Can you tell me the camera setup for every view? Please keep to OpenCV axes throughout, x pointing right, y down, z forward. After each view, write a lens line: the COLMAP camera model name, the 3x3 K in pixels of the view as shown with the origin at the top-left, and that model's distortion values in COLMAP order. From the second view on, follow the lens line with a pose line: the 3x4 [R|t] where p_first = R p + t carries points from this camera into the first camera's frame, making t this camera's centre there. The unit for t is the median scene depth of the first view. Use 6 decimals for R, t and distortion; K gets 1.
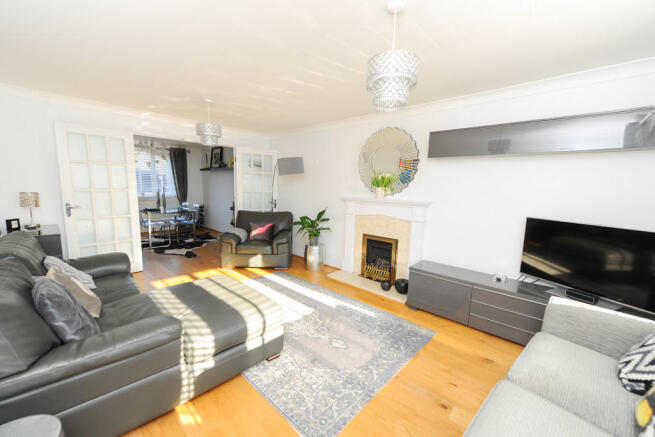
lens RADIAL K [[270.7, 0, 327.5], [0, 270.7, 218.5], [0, 0, 1]] dist [-0.000908, -0.000053]
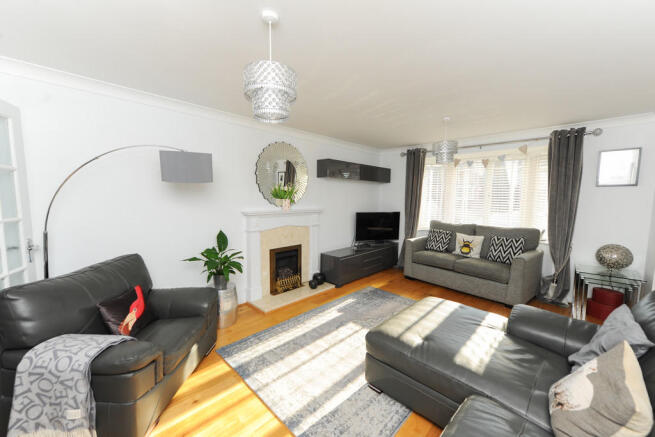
lens RADIAL K [[260.8, 0, 326.5], [0, 260.8, 221.2], [0, 0, 1]] dist [0.000844, 0.000053]
pose [[-0.031513, -0.115237, 0.992838, -0.854929], [0.094301, 0.988558, 0.117733, -0.143690], [-0.995045, 0.097336, -0.020286, 0.935600]]
